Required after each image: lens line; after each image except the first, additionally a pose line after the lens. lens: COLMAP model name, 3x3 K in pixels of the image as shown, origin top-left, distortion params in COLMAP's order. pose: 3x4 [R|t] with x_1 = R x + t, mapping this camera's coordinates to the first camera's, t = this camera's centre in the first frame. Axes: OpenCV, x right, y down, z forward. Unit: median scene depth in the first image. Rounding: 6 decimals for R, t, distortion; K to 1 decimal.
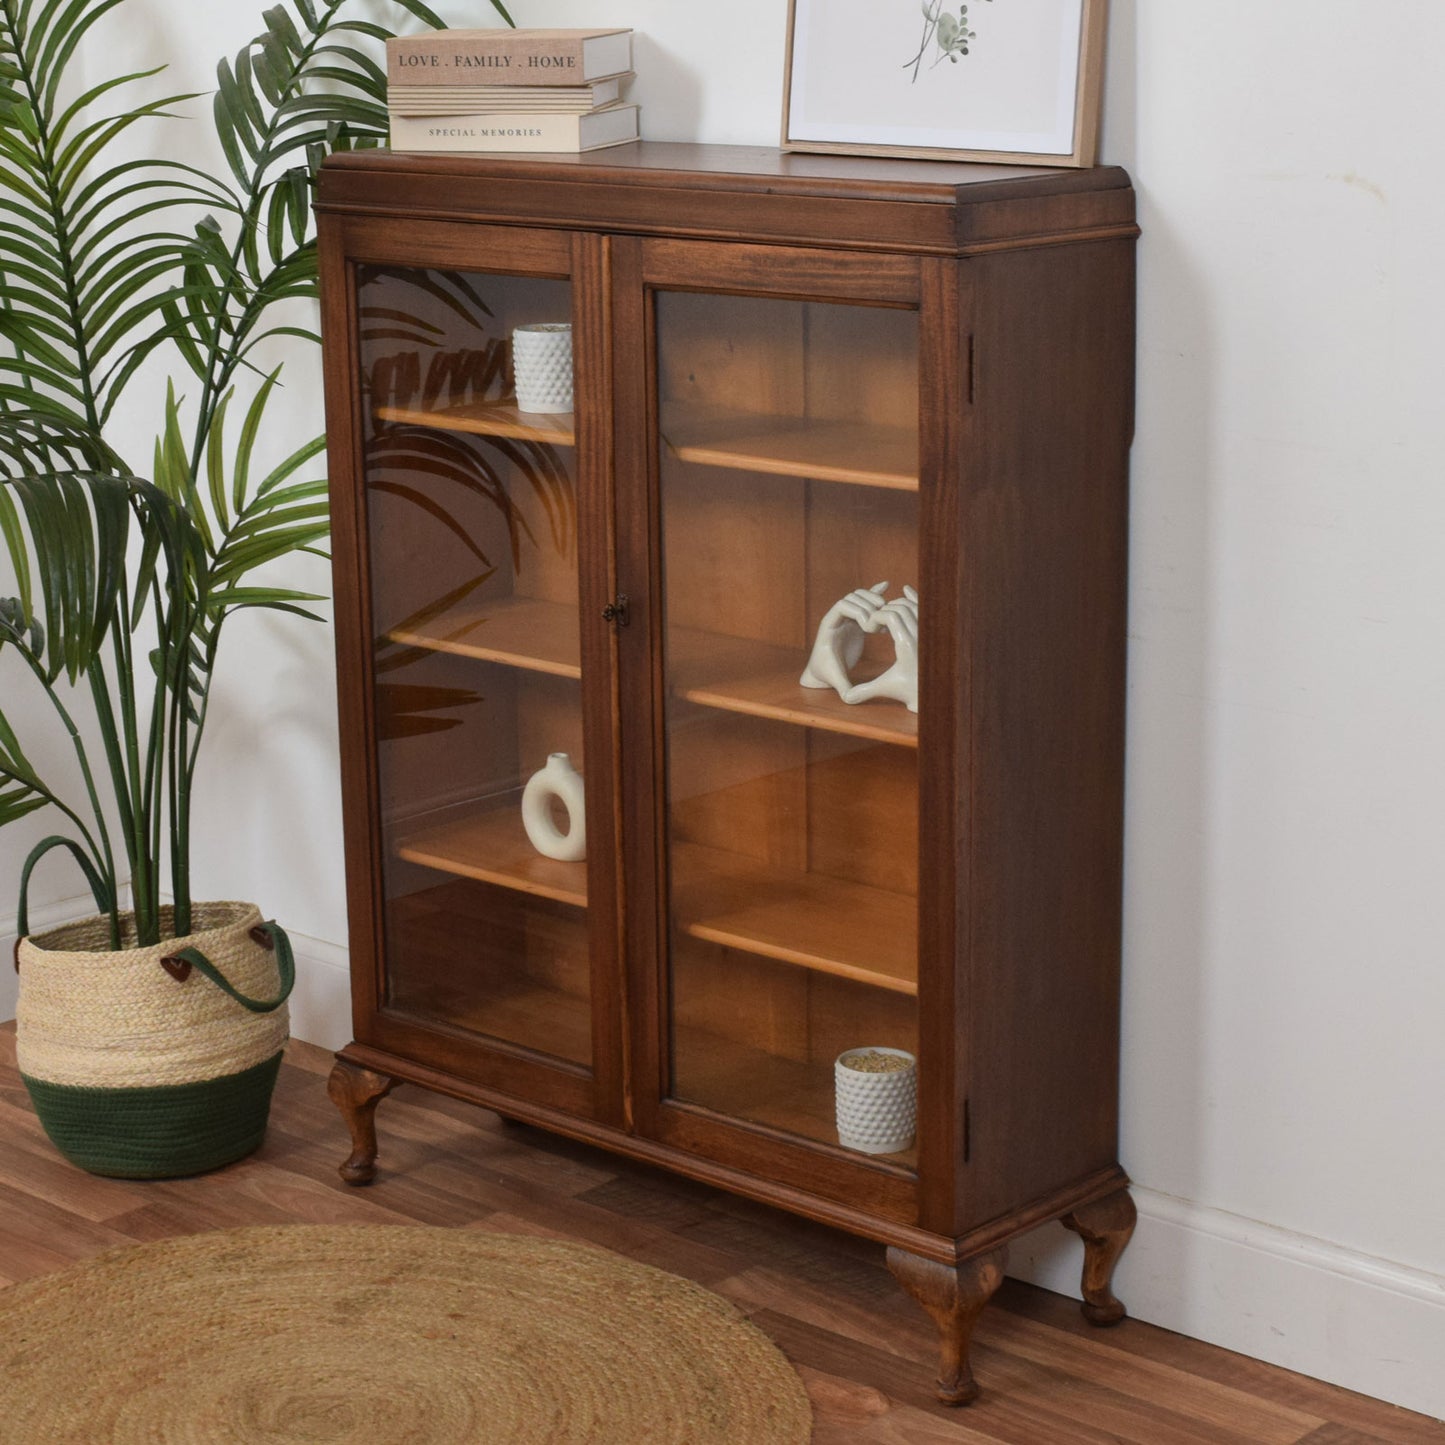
lens RADIAL K [[3307.5, 0, 723.4], [0, 3307.5, 678.2], [0, 0, 1]] dist [0.008553, -0.363211]
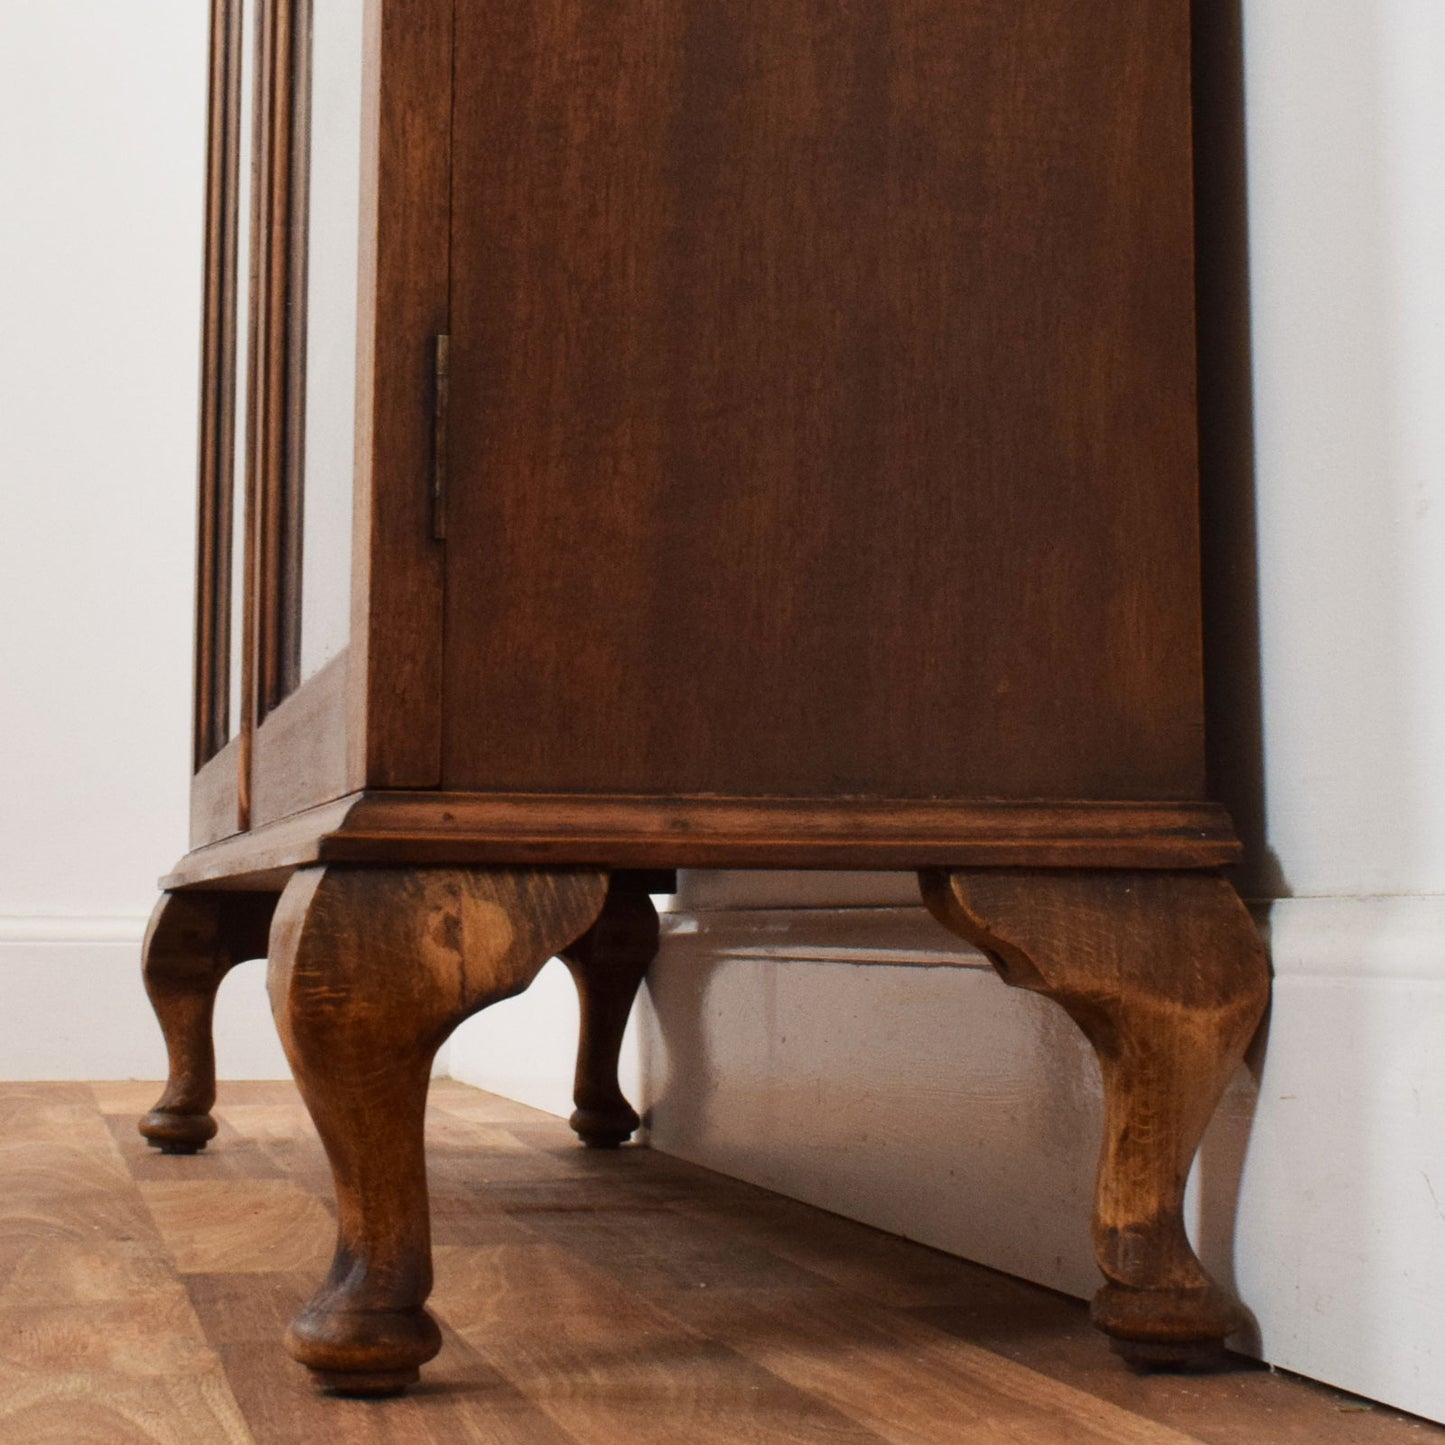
lens RADIAL K [[2930.8, 0, 722.5], [0, 2930.8, 722.5], [0, 0, 1]] dist [-0.004618, -0.518306]
pose [[0.828311, -0.058778, -0.557176, 0.236876], [-0.136532, 0.943324, -0.302487, 0.231999], [0.543377, 0.326626, 0.773341, 0.785050]]
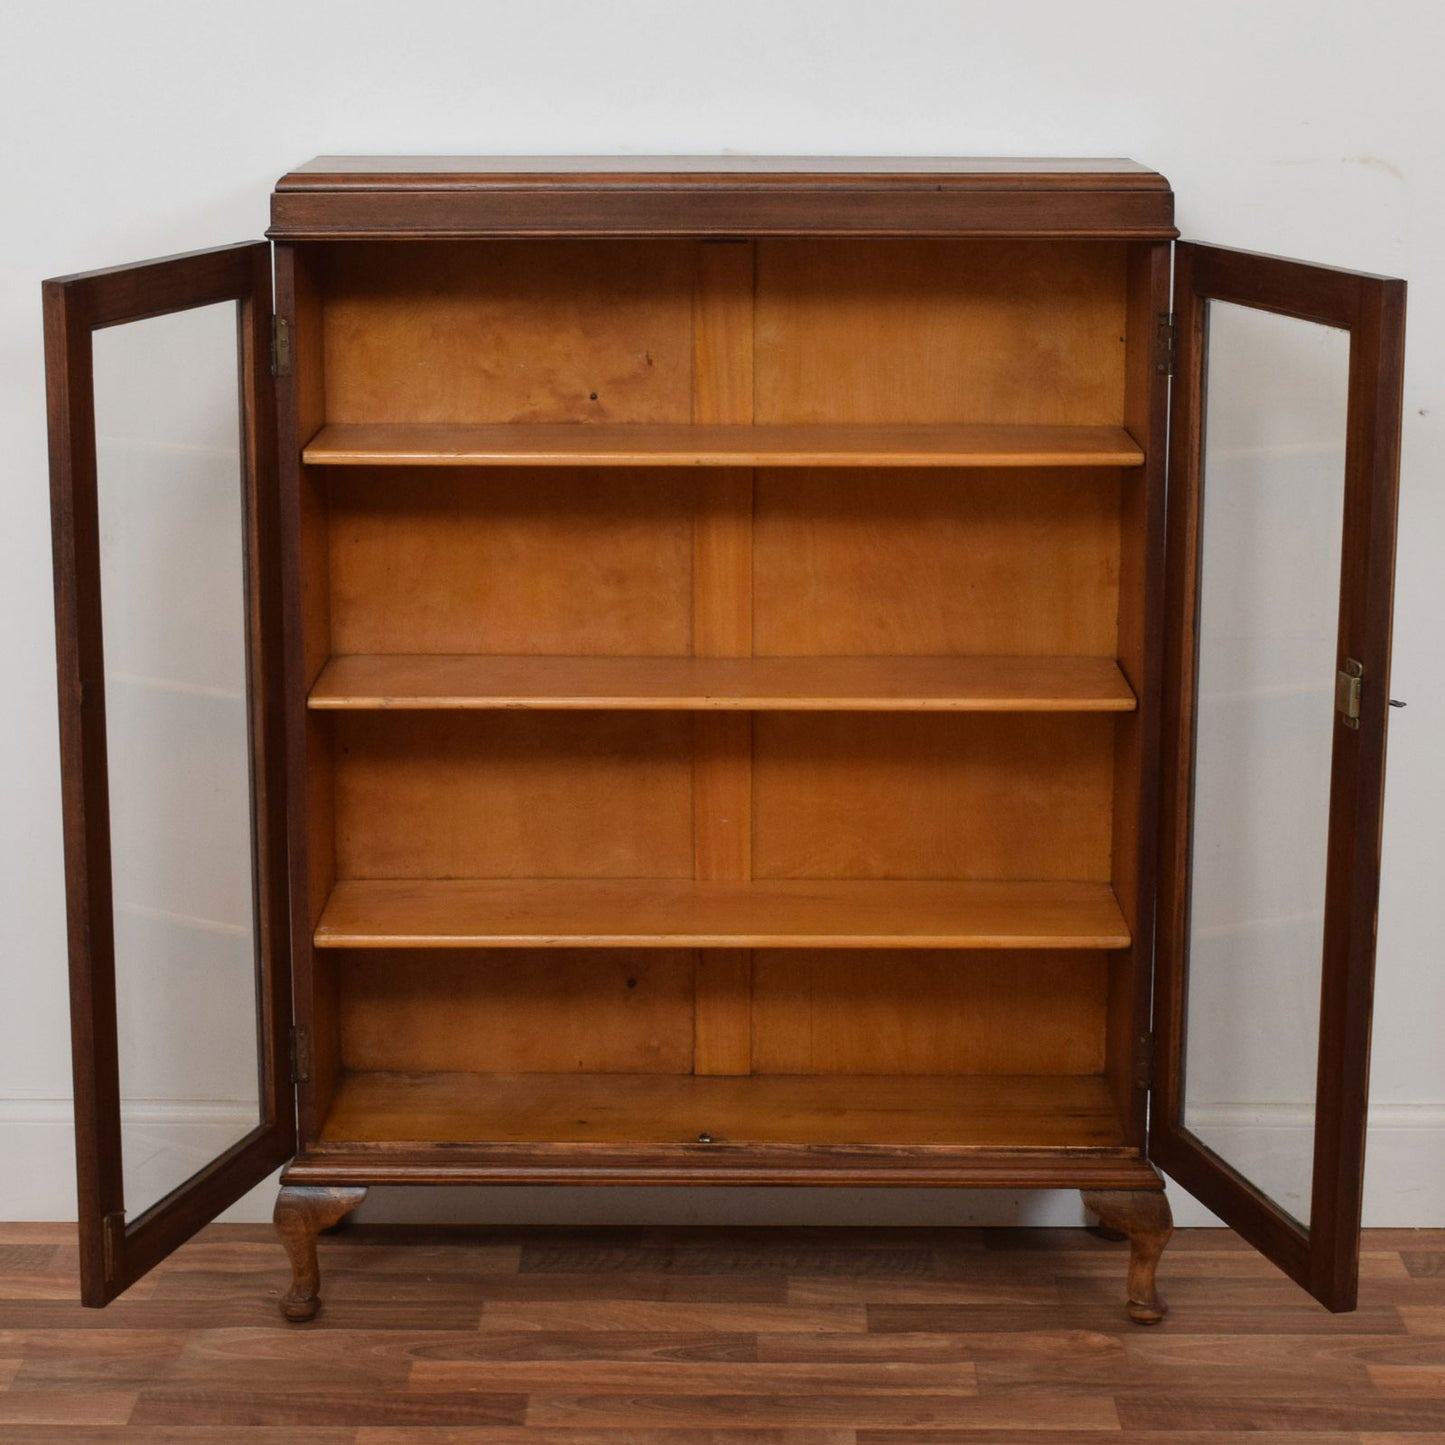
lens RADIAL K [[3477.0, 0, 722.5], [0, 3477.0, 722.5], [0, 0, 1]] dist [0.018917, -0.392300]
pose [[0.738143, -0.128967, 0.662202, -0.731517], [0.140443, 0.989429, 0.036148, -0.030353], [-0.659864, 0.066319, 0.748453, 0.236088]]
